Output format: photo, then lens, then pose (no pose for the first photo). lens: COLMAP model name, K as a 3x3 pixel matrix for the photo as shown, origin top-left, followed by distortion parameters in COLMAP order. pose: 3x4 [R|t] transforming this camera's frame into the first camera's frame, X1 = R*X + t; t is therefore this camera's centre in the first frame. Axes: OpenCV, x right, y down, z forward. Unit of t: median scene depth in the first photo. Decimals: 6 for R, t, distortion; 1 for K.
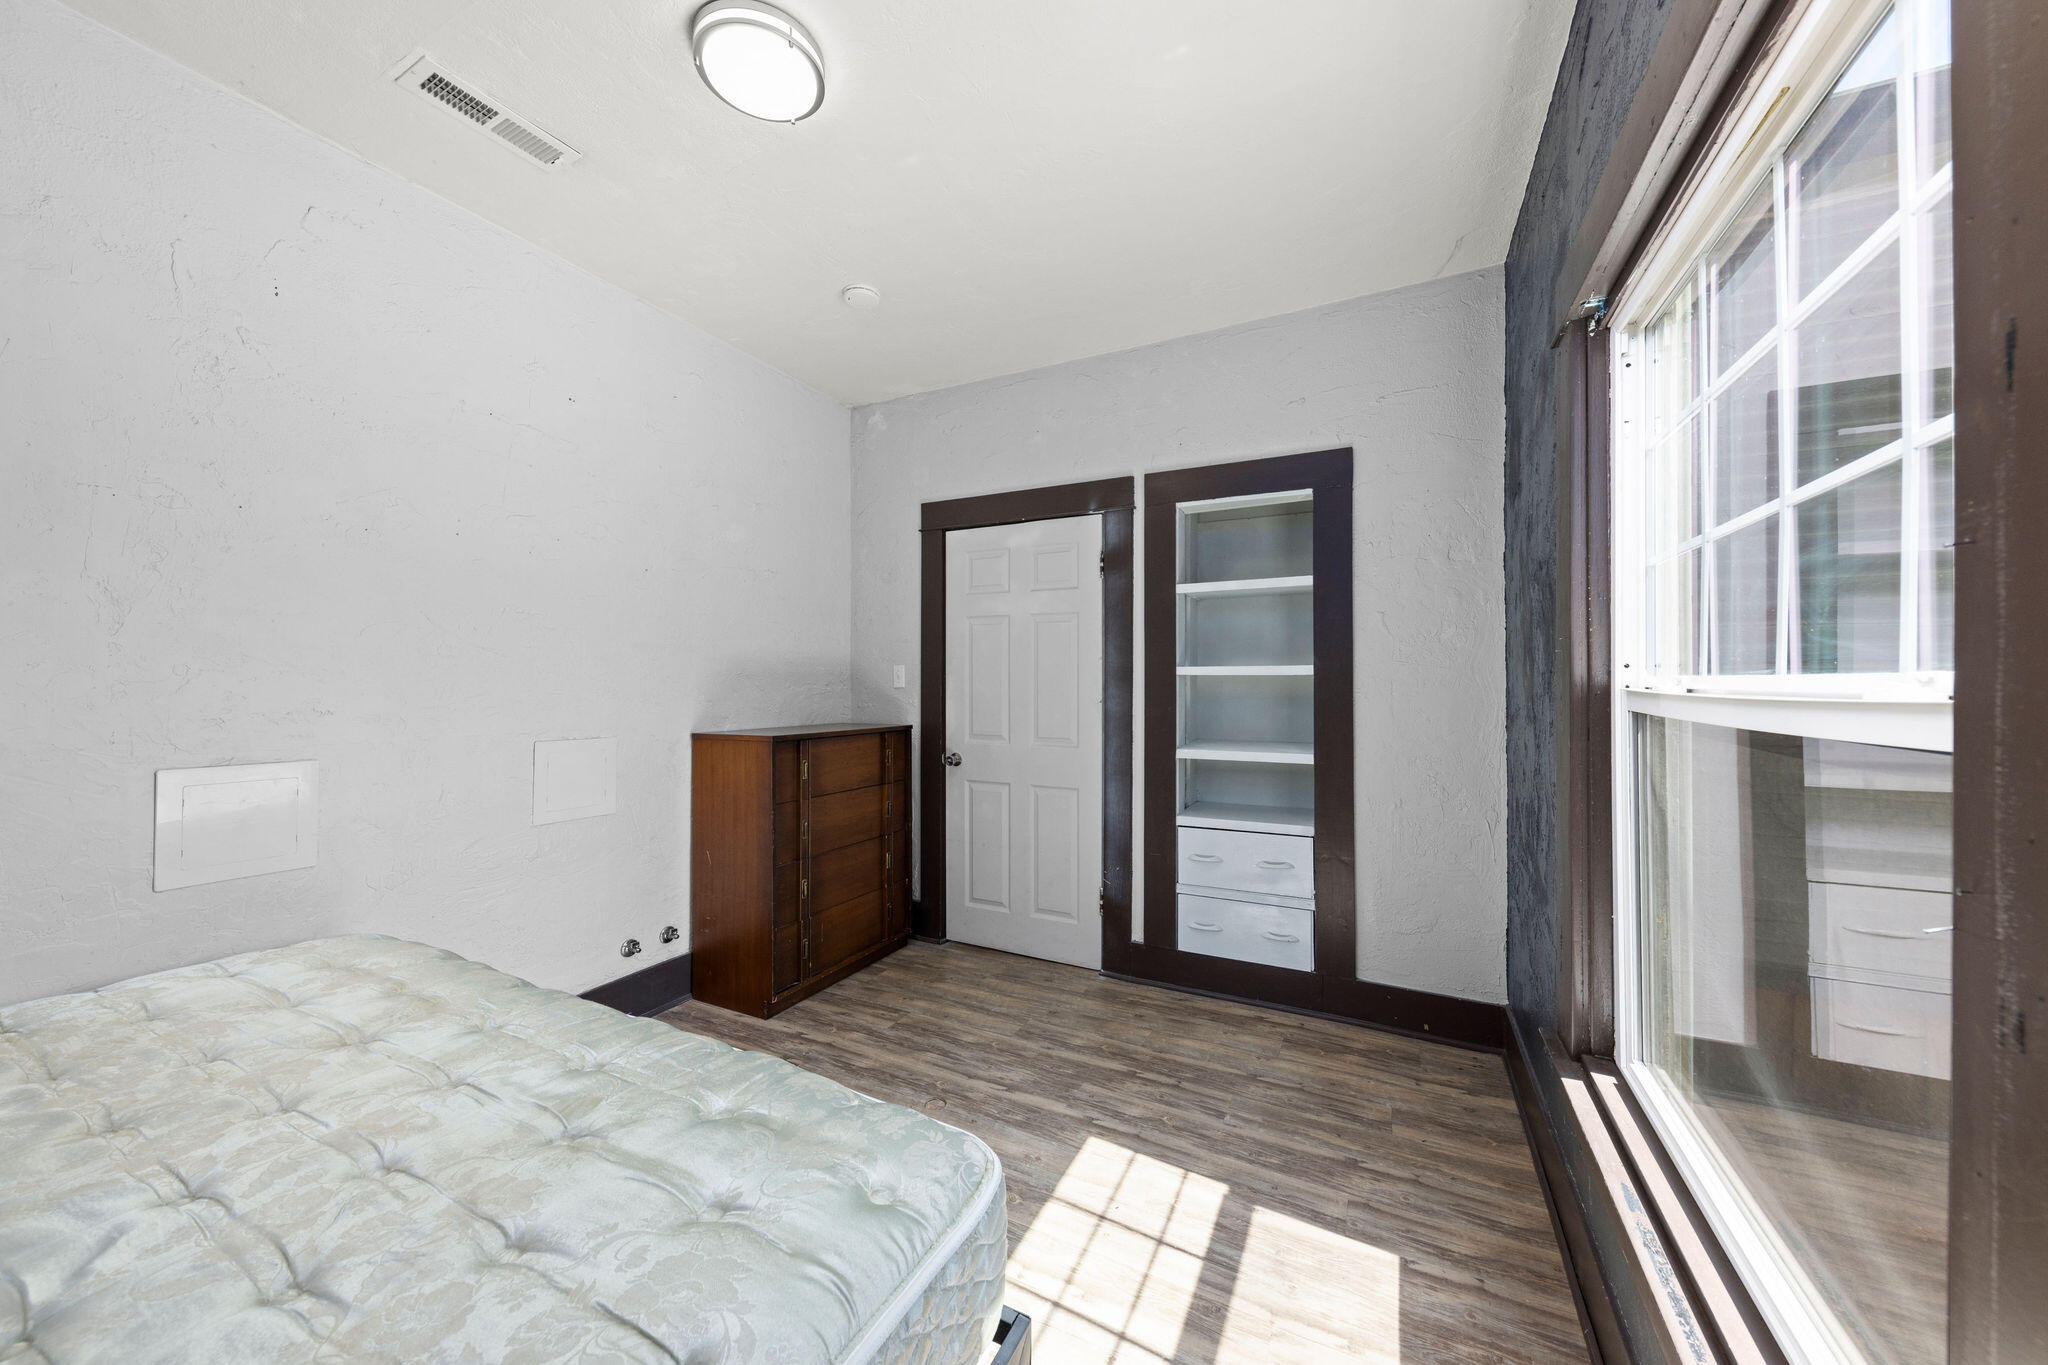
lens RADIAL K [[698.4, 0, 1031.6], [0, 698.4, 678.5], [0, 0, 1]] dist [0.008511, -0.002652]
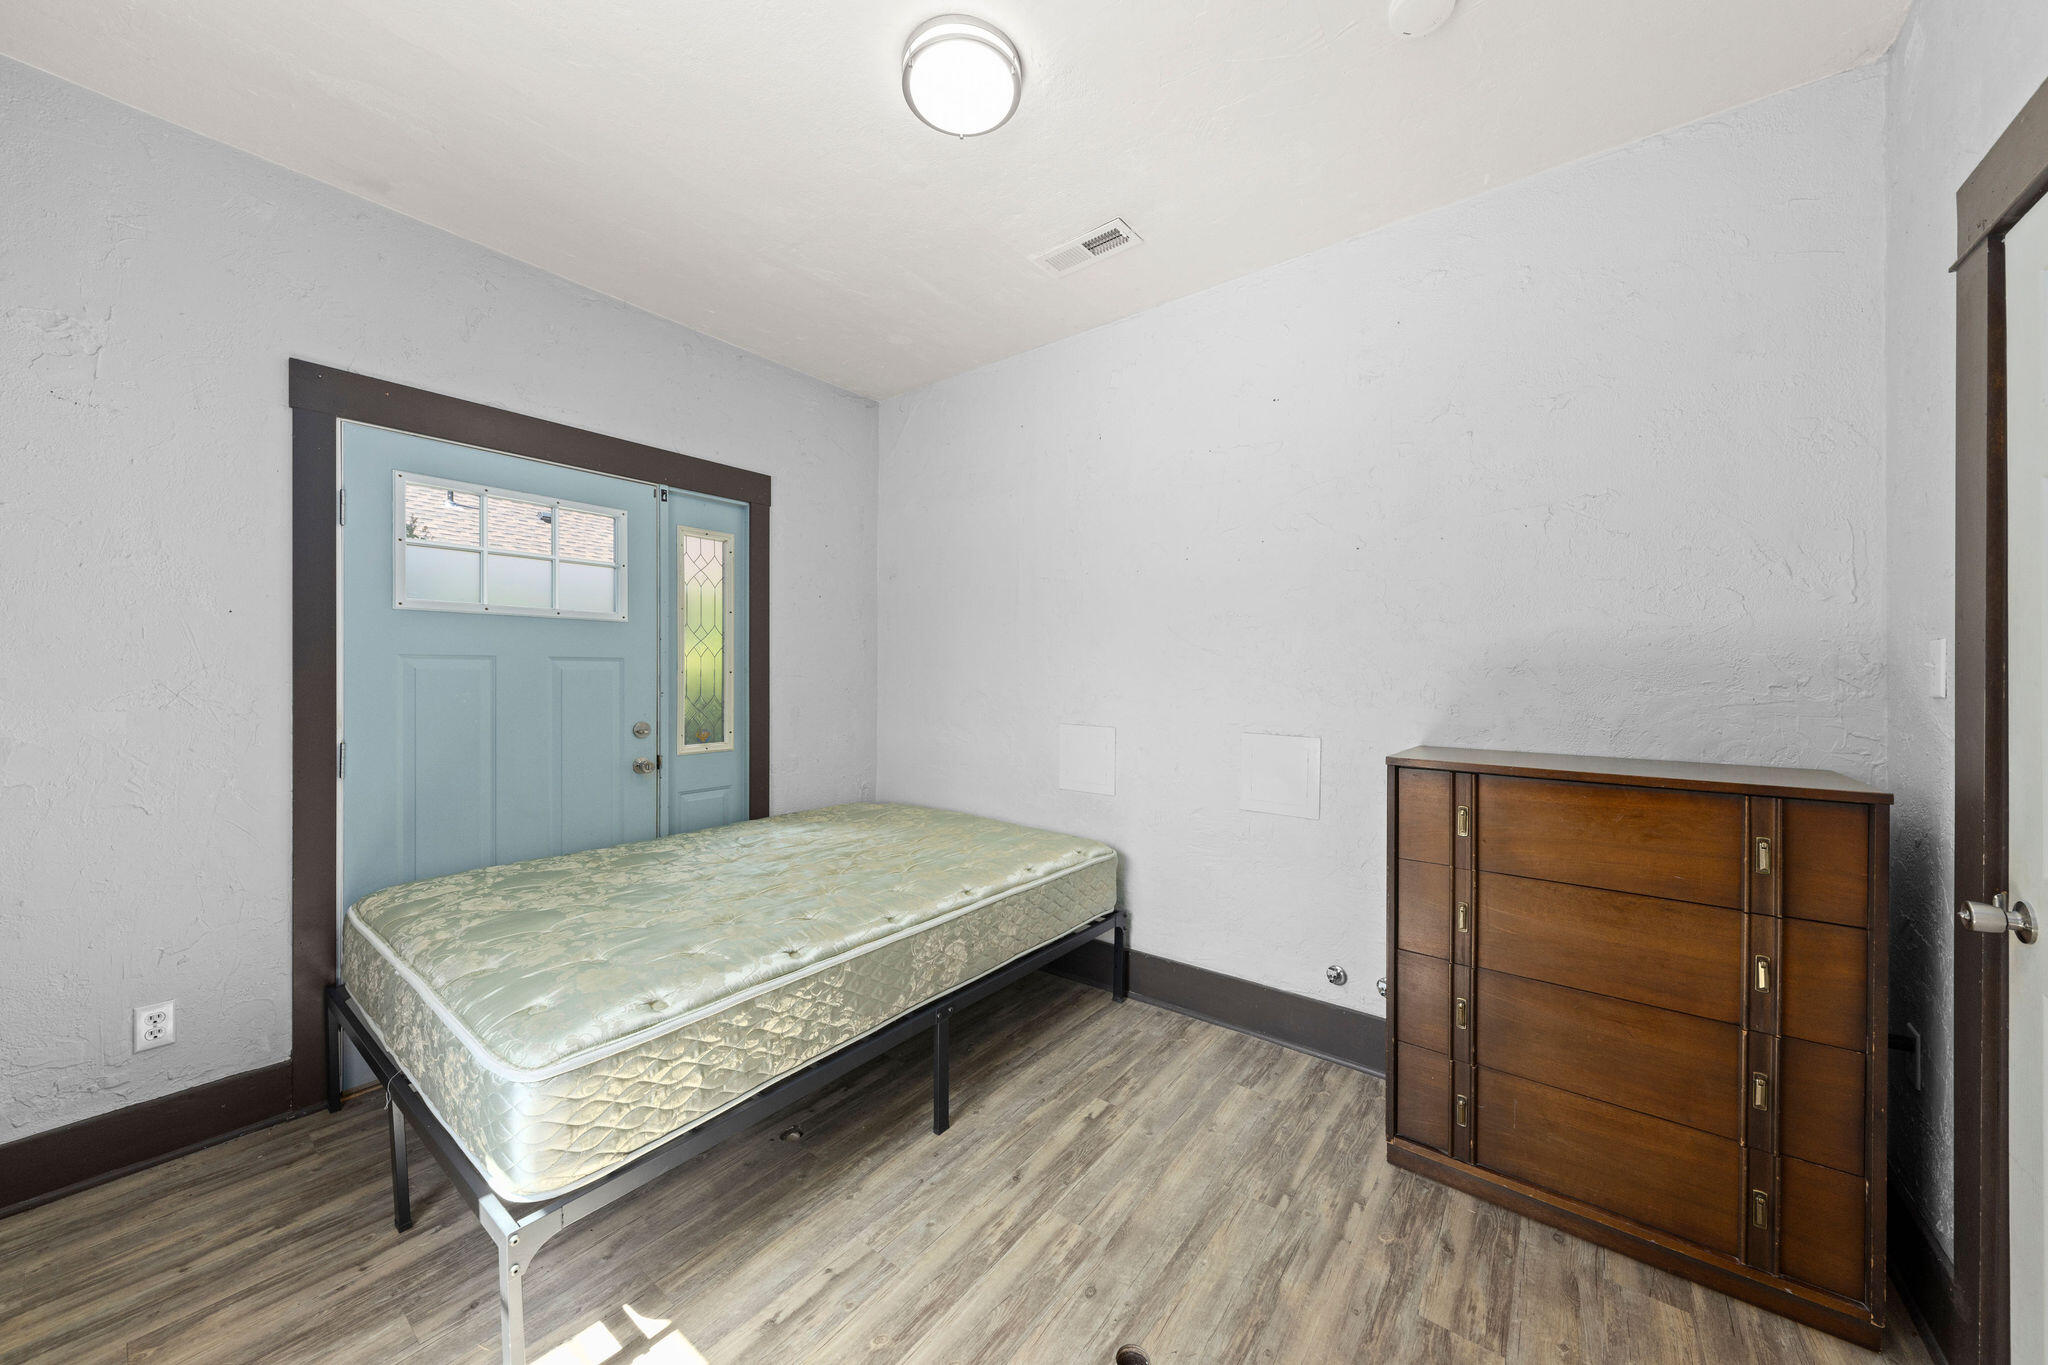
lens RADIAL K [[698.4, 0, 1031.2], [0, 698.4, 679.1], [0, 0, 1]] dist [0.008511, -0.002652]
pose [[-0.174709, 0.002894, -0.984616, 0.351046], [0.000316, 0.999996, 0.002884, 0.004032], [0.984620, 0.000192, -0.174709, 0.734472]]
